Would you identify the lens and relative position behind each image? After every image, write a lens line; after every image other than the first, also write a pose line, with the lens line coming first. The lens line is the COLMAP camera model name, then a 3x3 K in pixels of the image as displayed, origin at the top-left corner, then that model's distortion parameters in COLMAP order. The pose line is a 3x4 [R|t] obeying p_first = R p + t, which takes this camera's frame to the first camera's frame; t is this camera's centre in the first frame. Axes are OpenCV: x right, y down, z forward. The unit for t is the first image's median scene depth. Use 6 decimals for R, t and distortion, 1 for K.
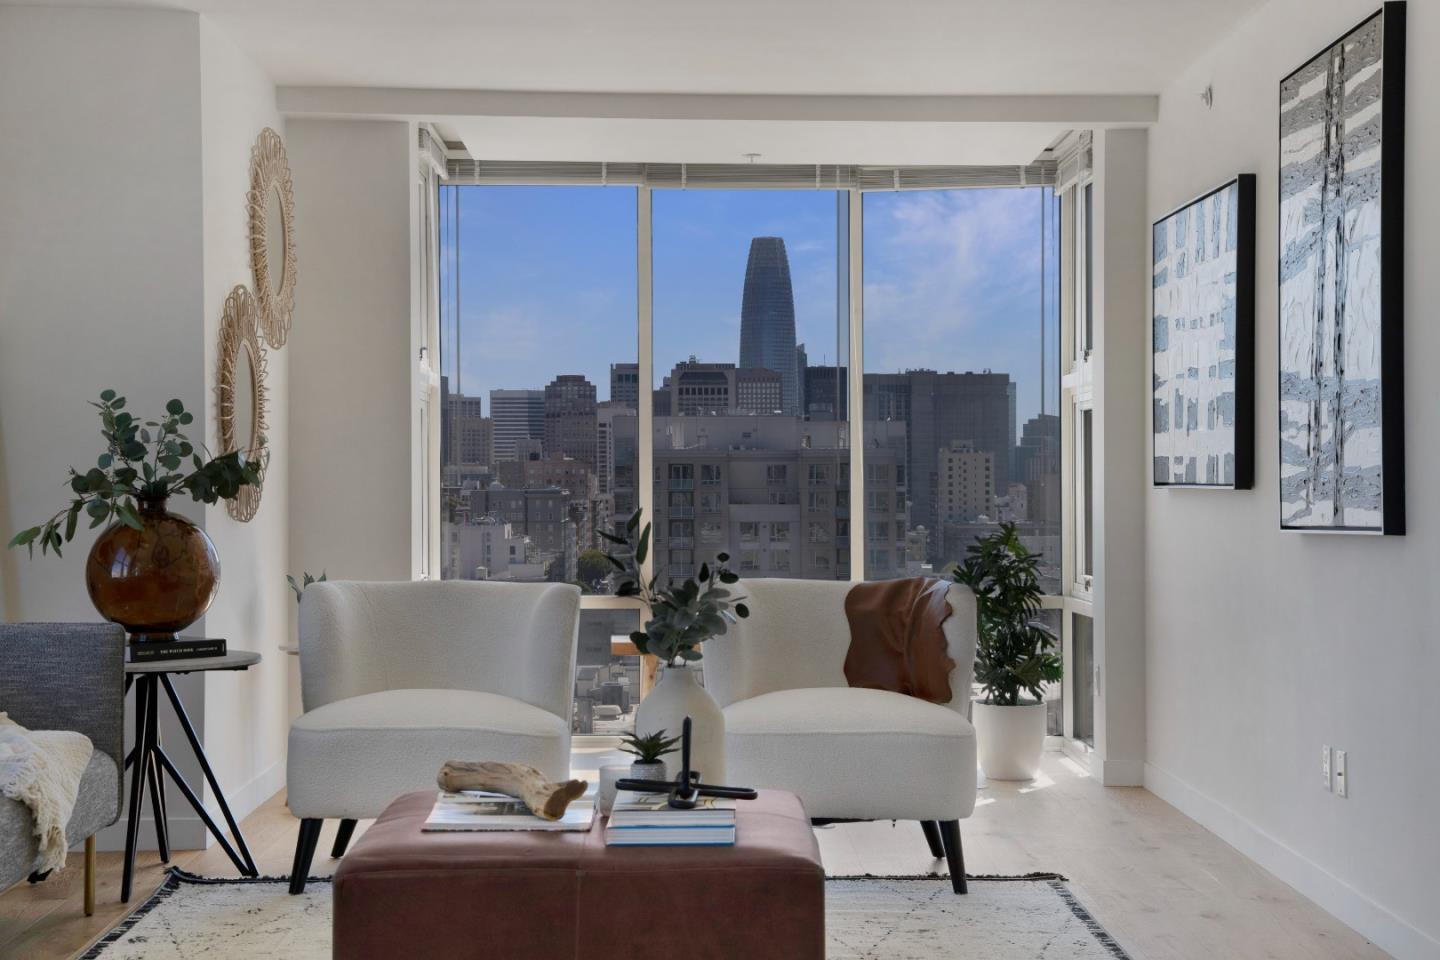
lens RADIAL K [[2322.8, 0, 708.5], [0, 2322.8, 482.5], [0, 0, 1]] dist [0.226318, 0.000000]
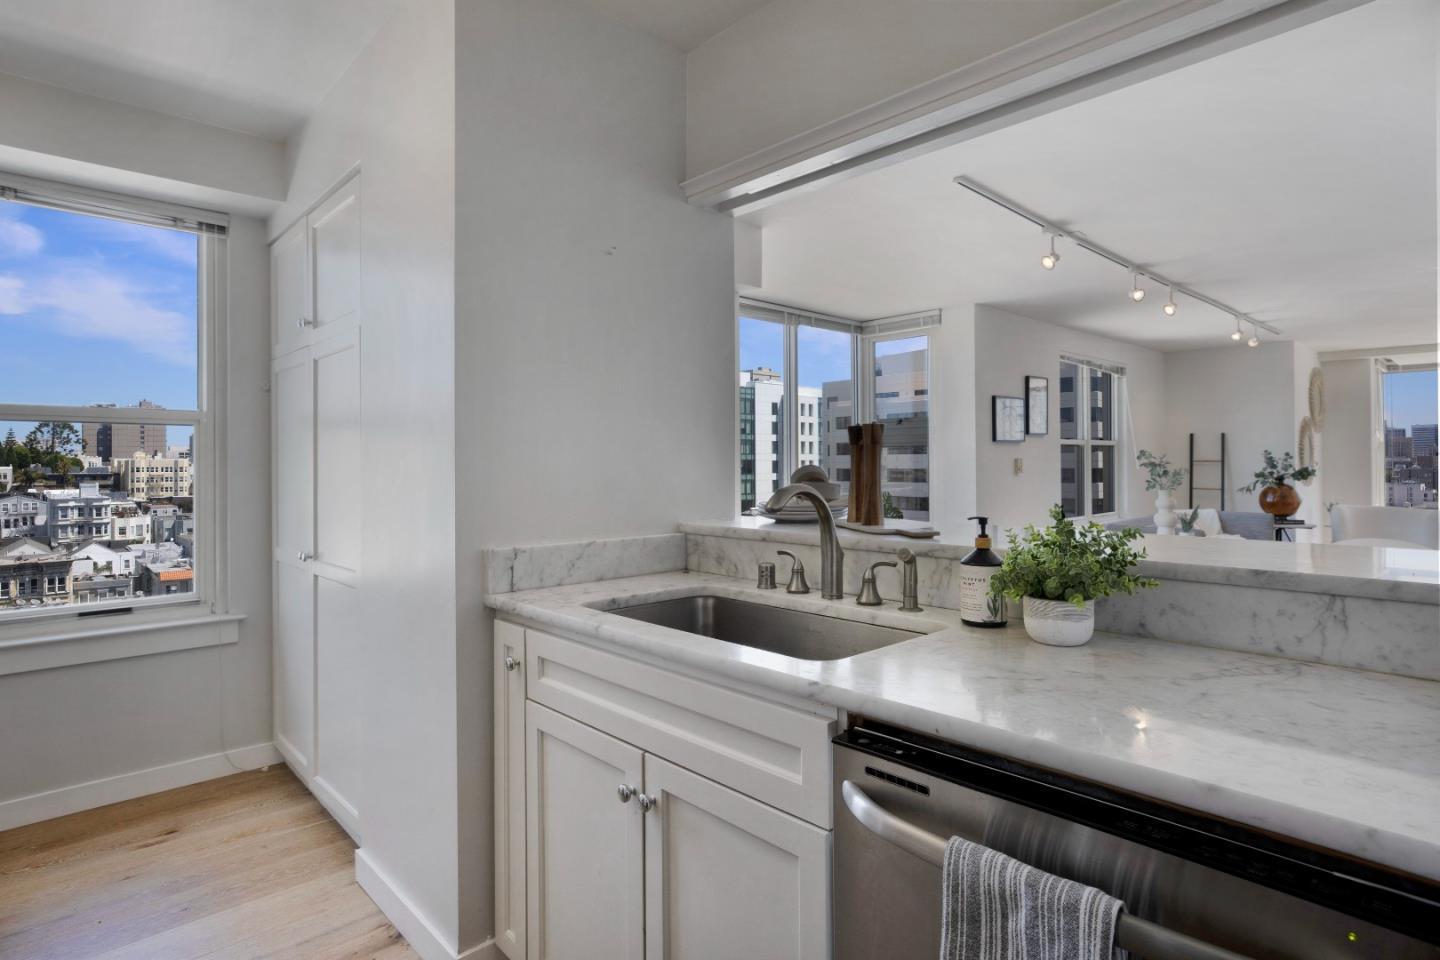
lens RADIAL K [[777.6, 0, 696.6], [0, 777.6, 458.8], [0, 0, 1]] dist [-0.003880, 0.000650]
pose [[0.668420, -0.003976, -0.743774, 0.051143], [-0.001419, 0.999977, -0.006620, -0.016012], [0.743783, 0.005481, 0.668399, -0.460315]]
